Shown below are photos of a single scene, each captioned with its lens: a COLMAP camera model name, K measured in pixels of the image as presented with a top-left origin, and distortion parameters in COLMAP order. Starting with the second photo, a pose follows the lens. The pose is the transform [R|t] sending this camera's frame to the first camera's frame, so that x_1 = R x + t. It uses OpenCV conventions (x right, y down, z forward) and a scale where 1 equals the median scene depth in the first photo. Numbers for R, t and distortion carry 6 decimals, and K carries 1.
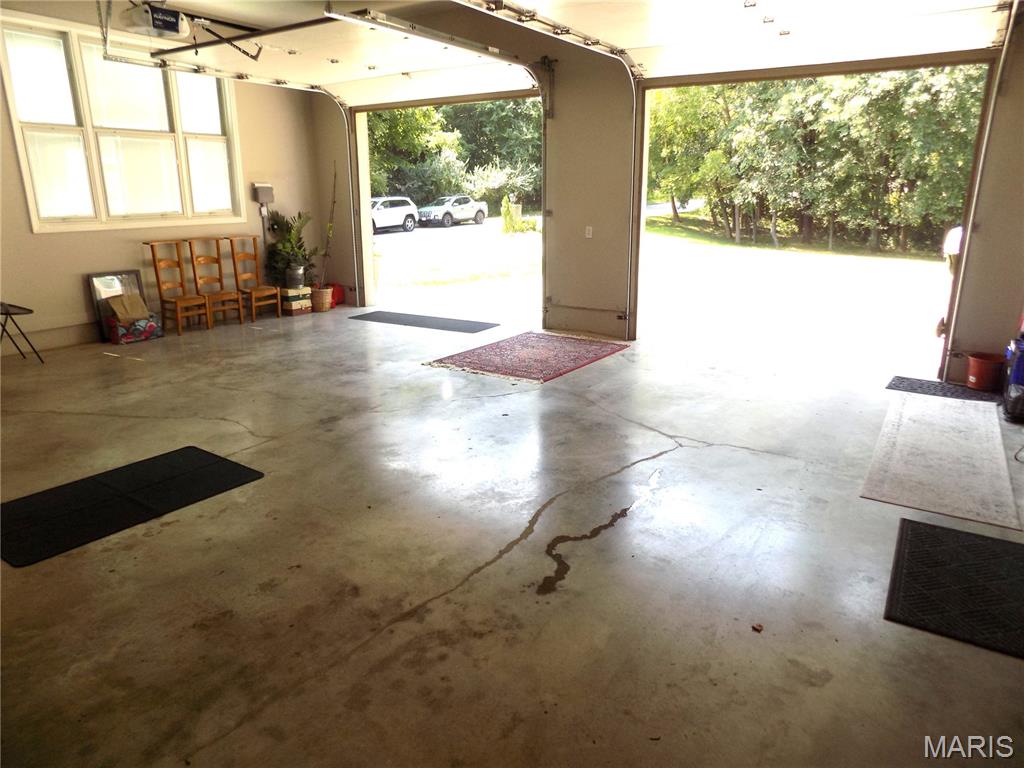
lens RADIAL K [[691.4, 0, 512.0], [0, 691.4, 384.0], [0, 0, 1]] dist [-0.002866, -0.000576]
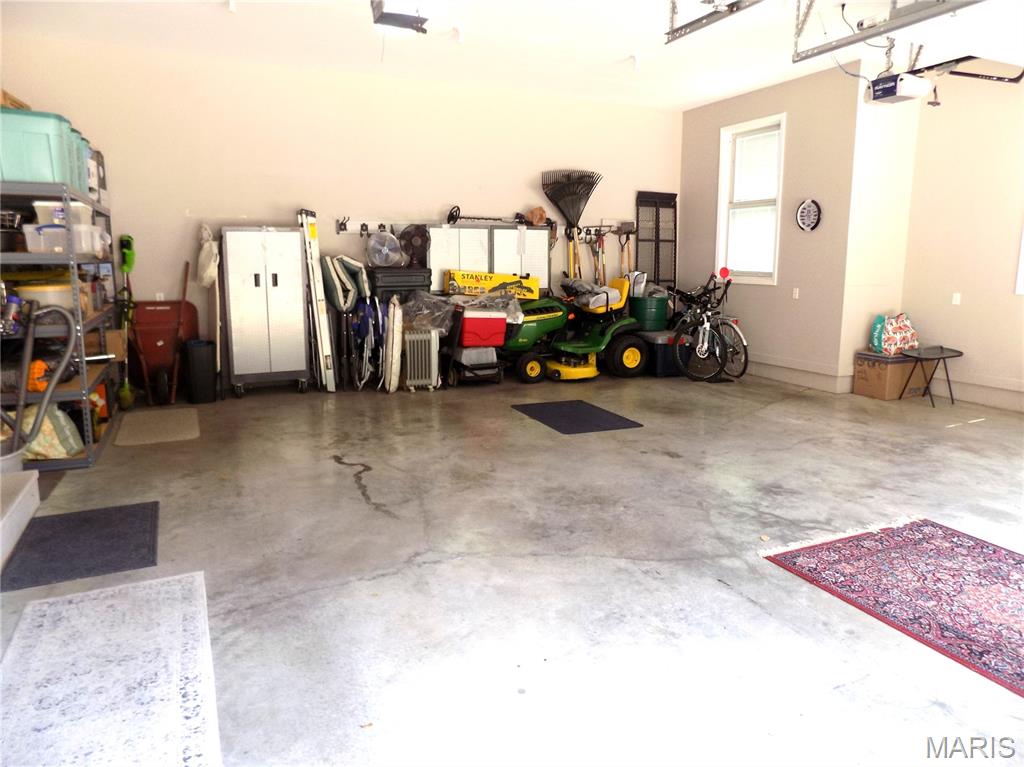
lens RADIAL K [[691.4, 0, 512.0], [0, 691.4, 383.5], [0, 0, 1]] dist [-0.002866, -0.000576]
pose [[-0.518331, 0.150527, -0.841828, 0.660274], [-0.238870, 0.919722, 0.311532, -0.284189], [0.821142, 0.362564, -0.440764, 1.062430]]
